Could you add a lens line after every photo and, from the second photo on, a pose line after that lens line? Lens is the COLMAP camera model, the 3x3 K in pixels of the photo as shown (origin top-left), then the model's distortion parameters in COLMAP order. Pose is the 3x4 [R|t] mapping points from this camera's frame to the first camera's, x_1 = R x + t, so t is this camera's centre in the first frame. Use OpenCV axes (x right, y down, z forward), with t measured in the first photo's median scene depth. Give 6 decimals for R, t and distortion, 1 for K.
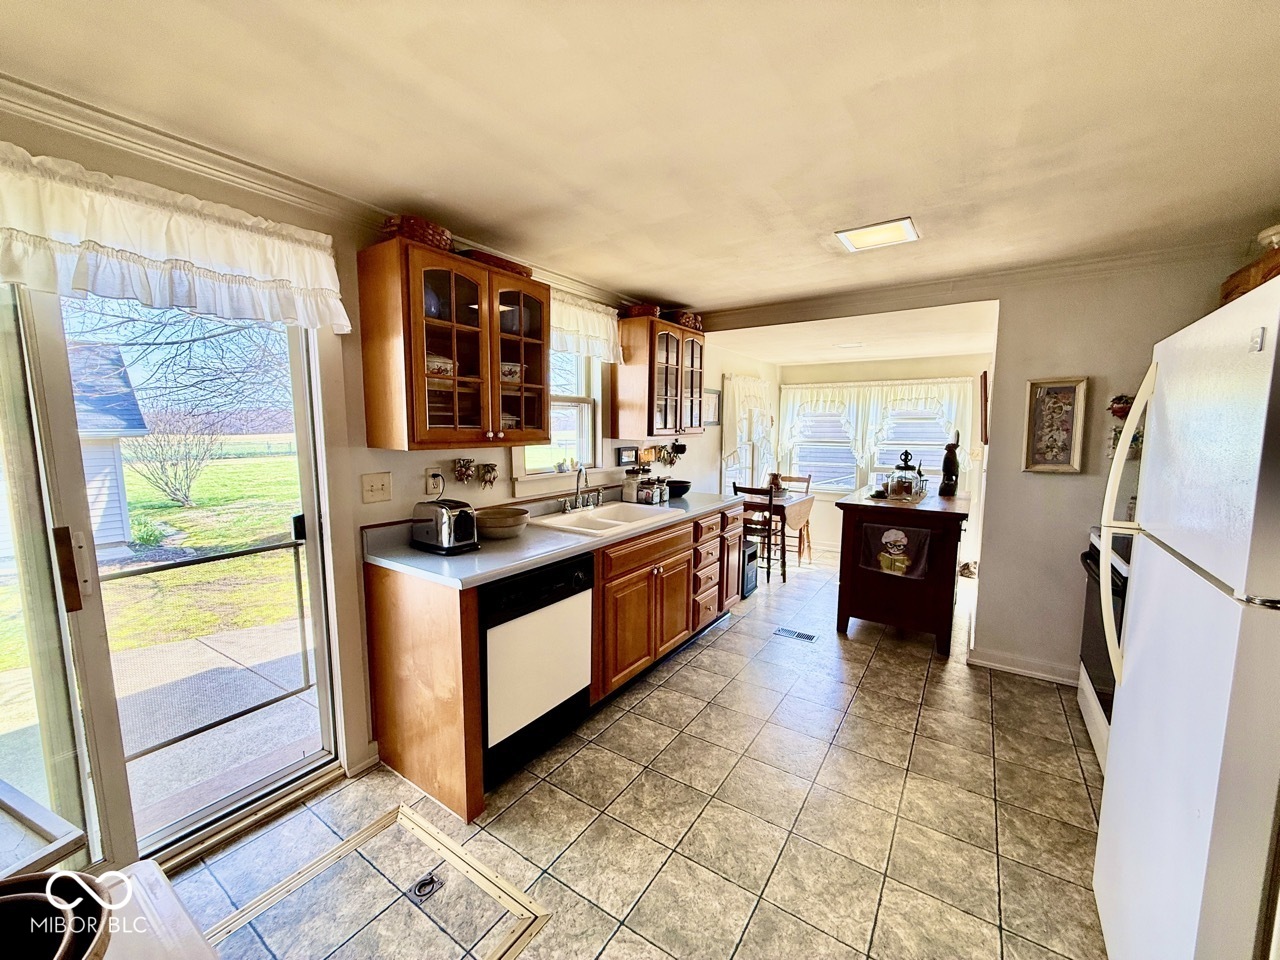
lens RADIAL K [[513.5, 0, 648.2], [0, 513.5, 483.3], [0, 0, 1]] dist [-0.001869, 0.000218]
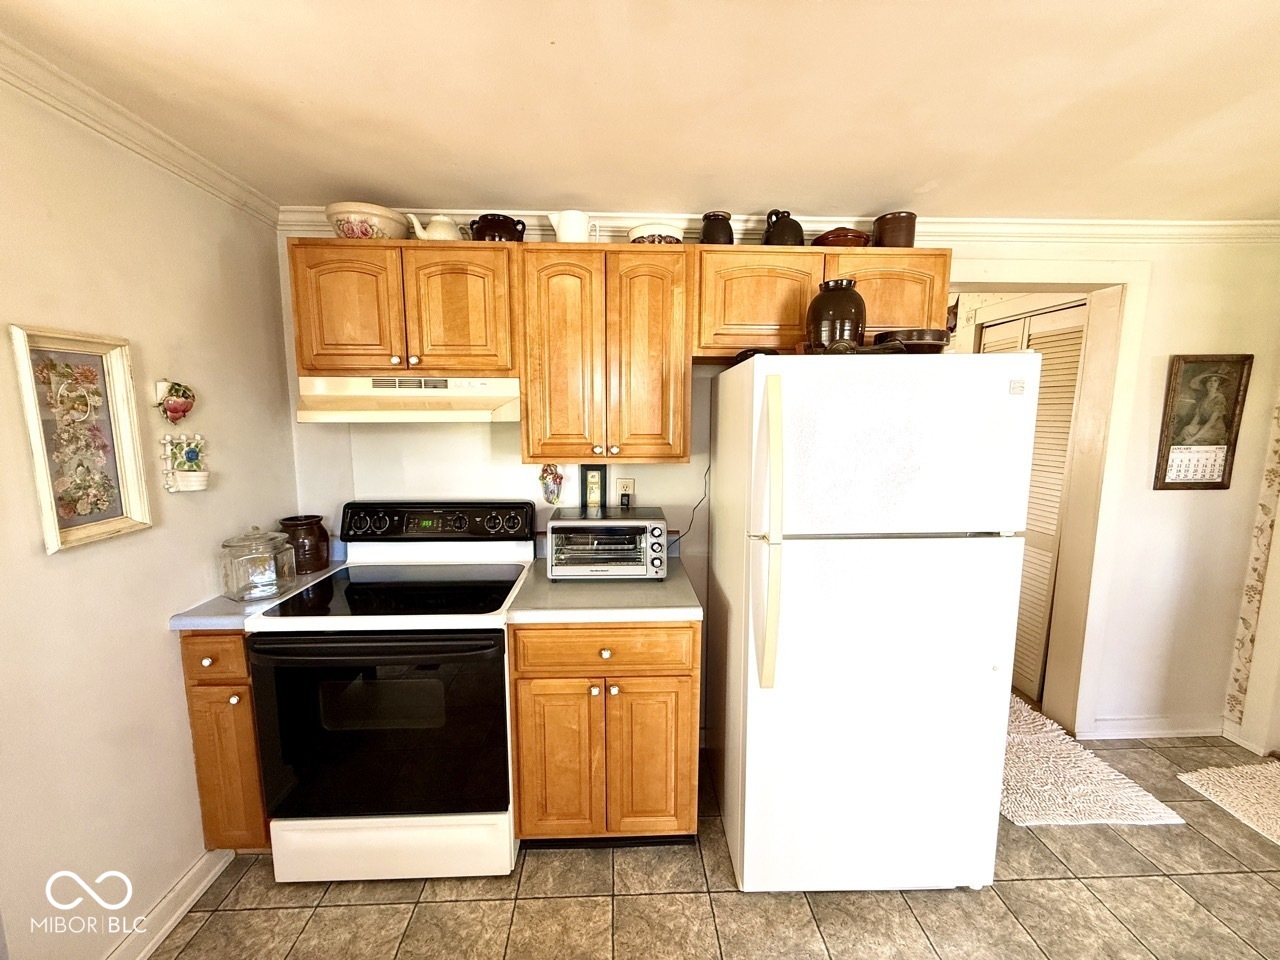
lens RADIAL K [[513.5, 0, 640.9], [0, 513.5, 485.7], [0, 0, 1]] dist [-0.001869, 0.000218]
pose [[-0.584270, -0.111217, 0.803903, 0.140801], [0.087766, 0.976097, 0.198827, -0.119144], [-0.806800, 0.186724, -0.560543, 0.867030]]
